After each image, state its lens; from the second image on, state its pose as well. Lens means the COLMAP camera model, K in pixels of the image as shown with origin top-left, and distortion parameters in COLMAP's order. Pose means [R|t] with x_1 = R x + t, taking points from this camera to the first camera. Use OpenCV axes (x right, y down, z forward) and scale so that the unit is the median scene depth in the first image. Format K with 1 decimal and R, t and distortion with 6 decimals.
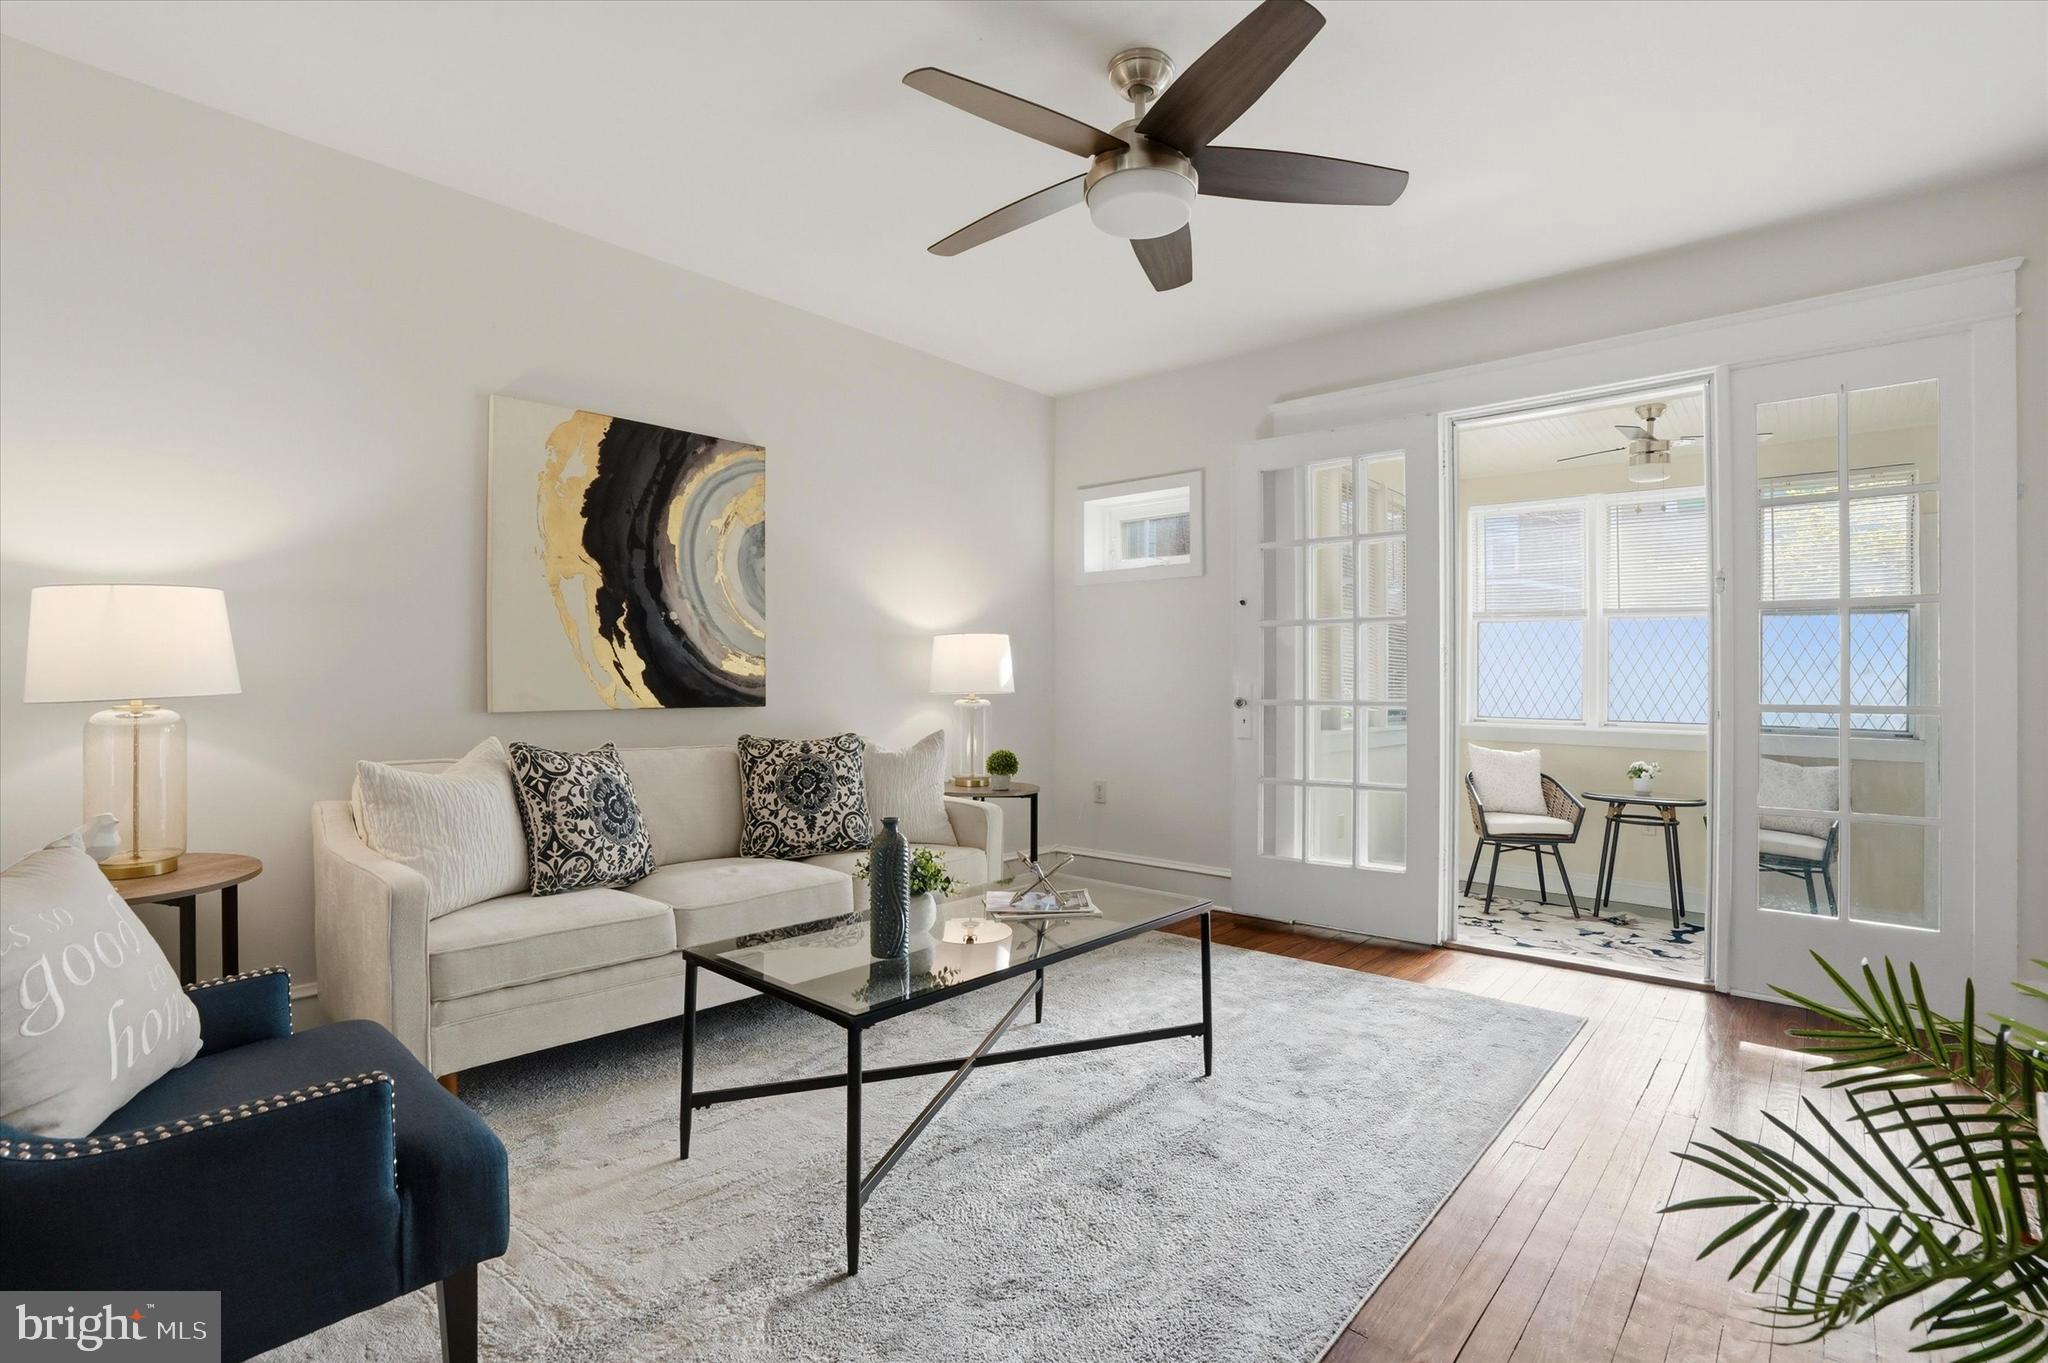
lens RADIAL K [[953.0, 0, 1031.9], [0, 953.0, 680.8], [0, 0, 1]] dist [-0.066656, 0.019894]
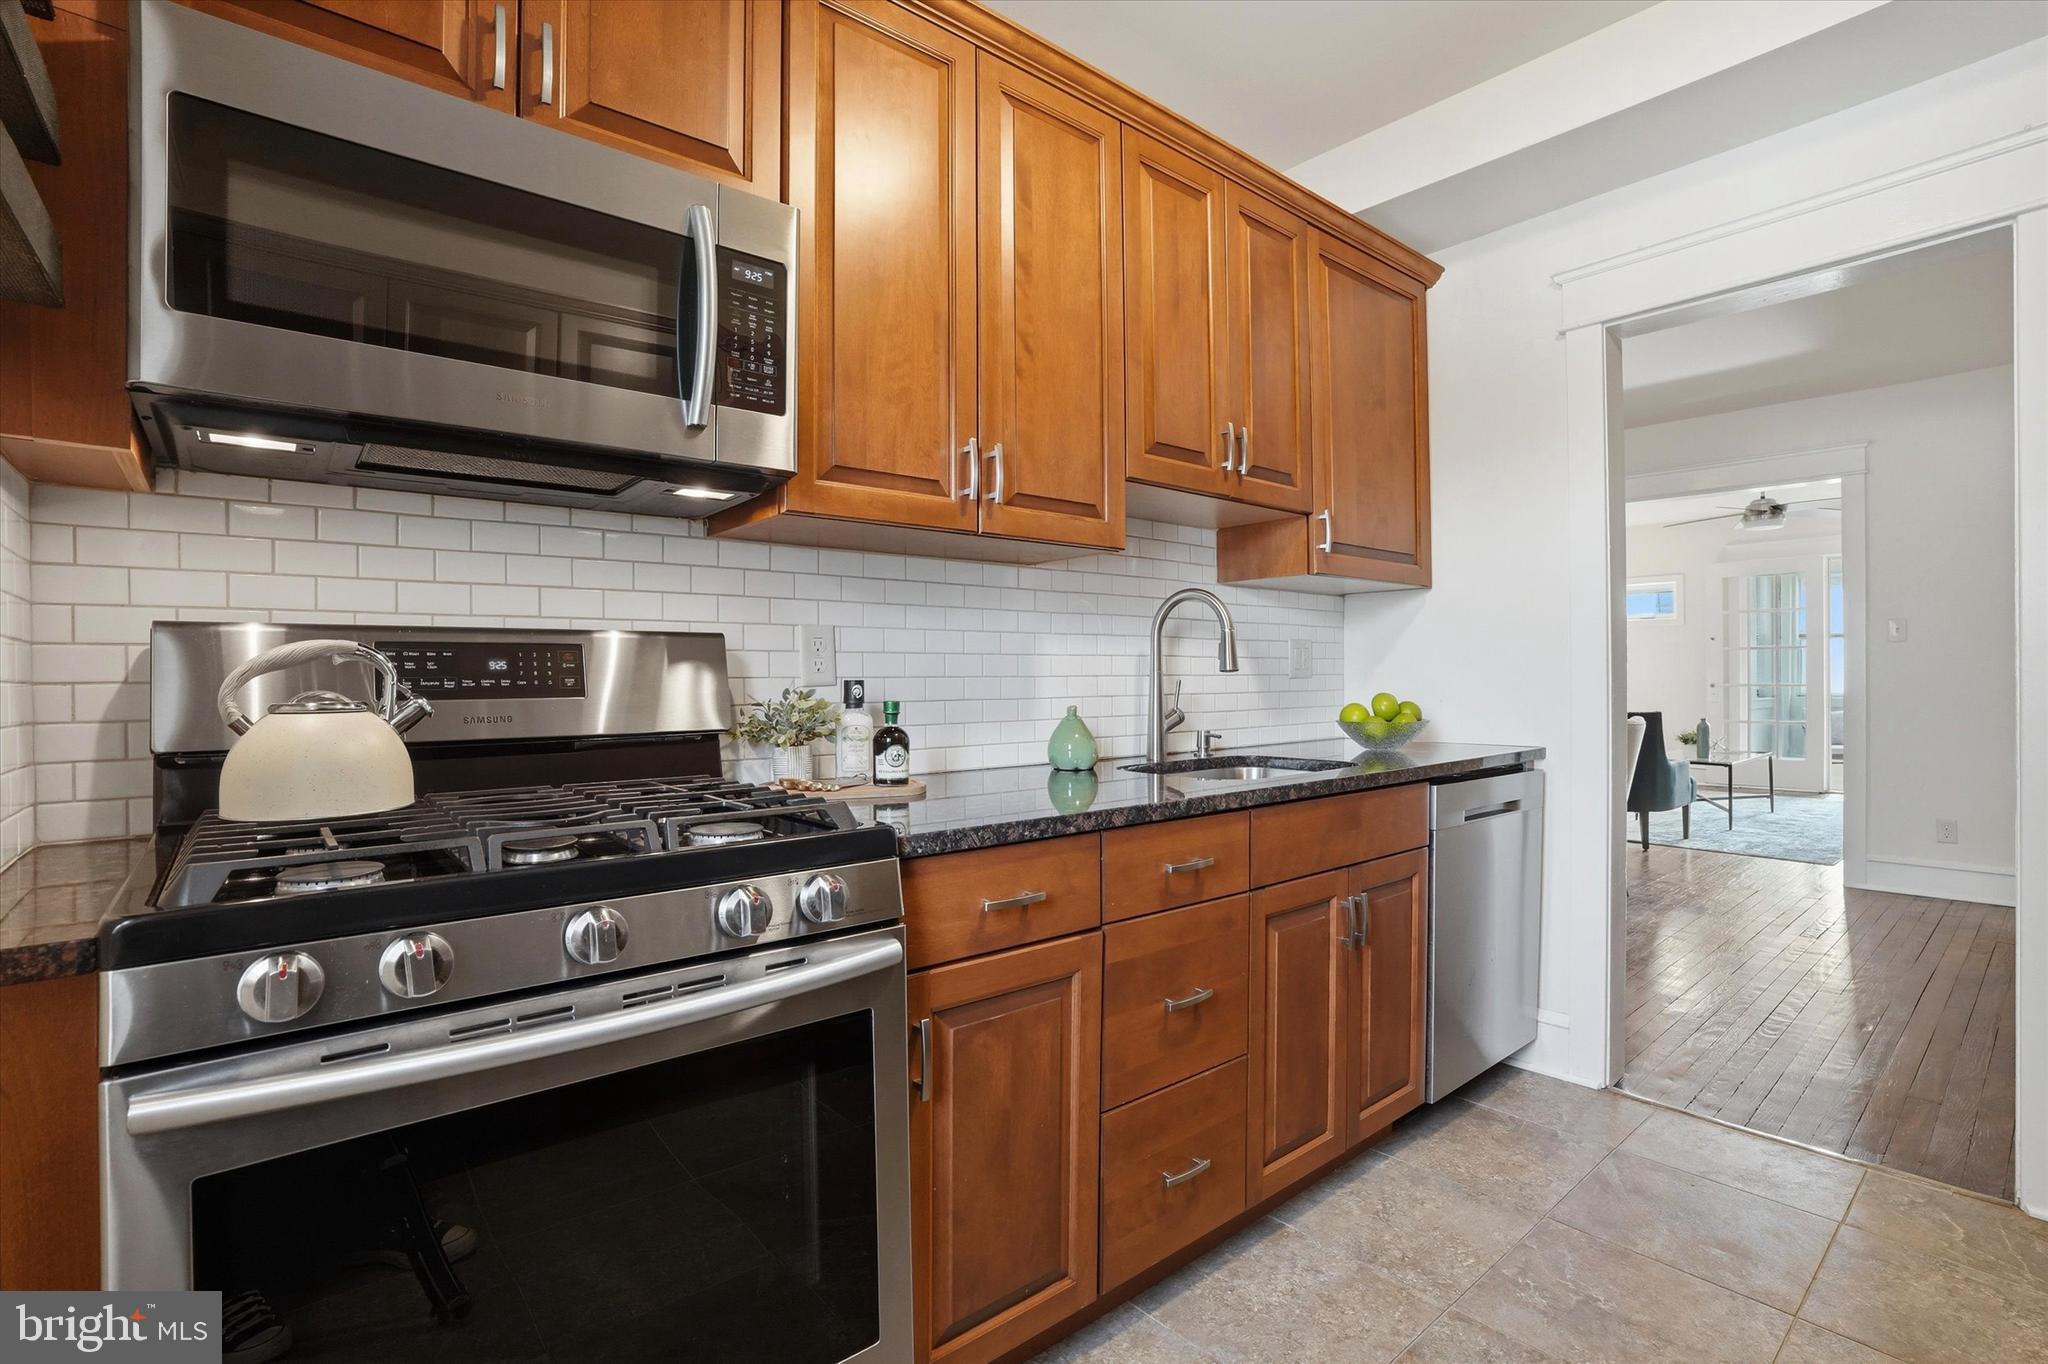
lens RADIAL K [[953.0, 0, 1017.8], [0, 953.0, 678.0], [0, 0, 1]] dist [-0.066656, 0.019894]
pose [[0.989189, -0.010968, -0.146238, -1.036302], [0.011974, 0.999910, 0.006003, -0.025020], [0.146159, -0.007690, 0.989231, -1.308382]]
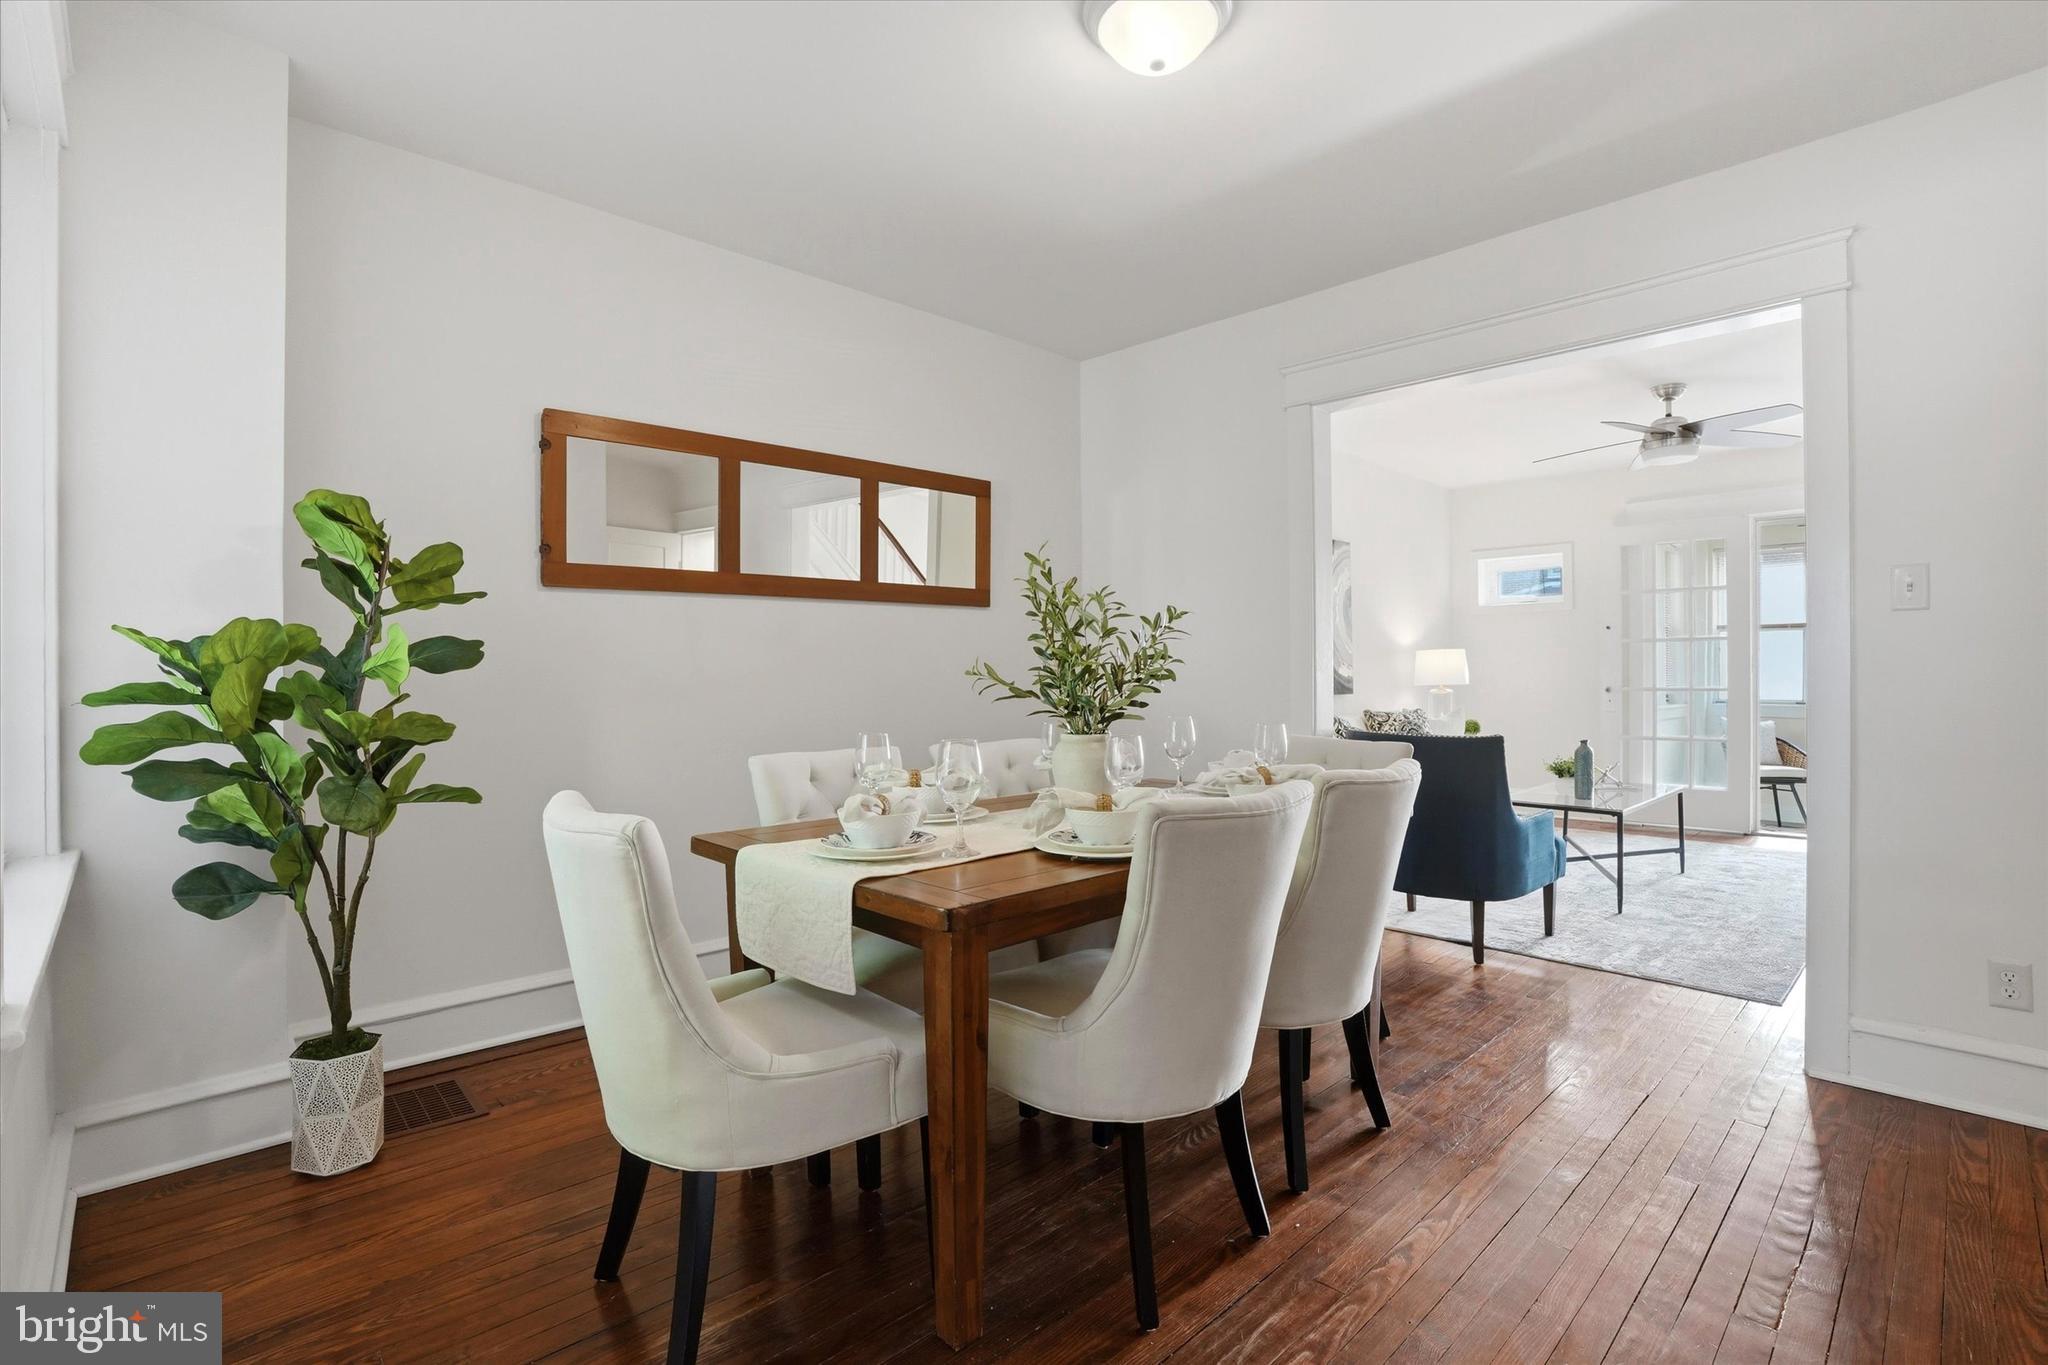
lens RADIAL K [[953.0, 0, 1022.9], [0, 953.0, 675.5], [0, 0, 1]] dist [-0.066656, 0.019894]
pose [[0.996655, -0.008713, -0.081257, -0.643393], [0.009028, 0.999953, 0.003519, -0.015603], [0.081222, -0.004240, 0.996687, -0.660603]]
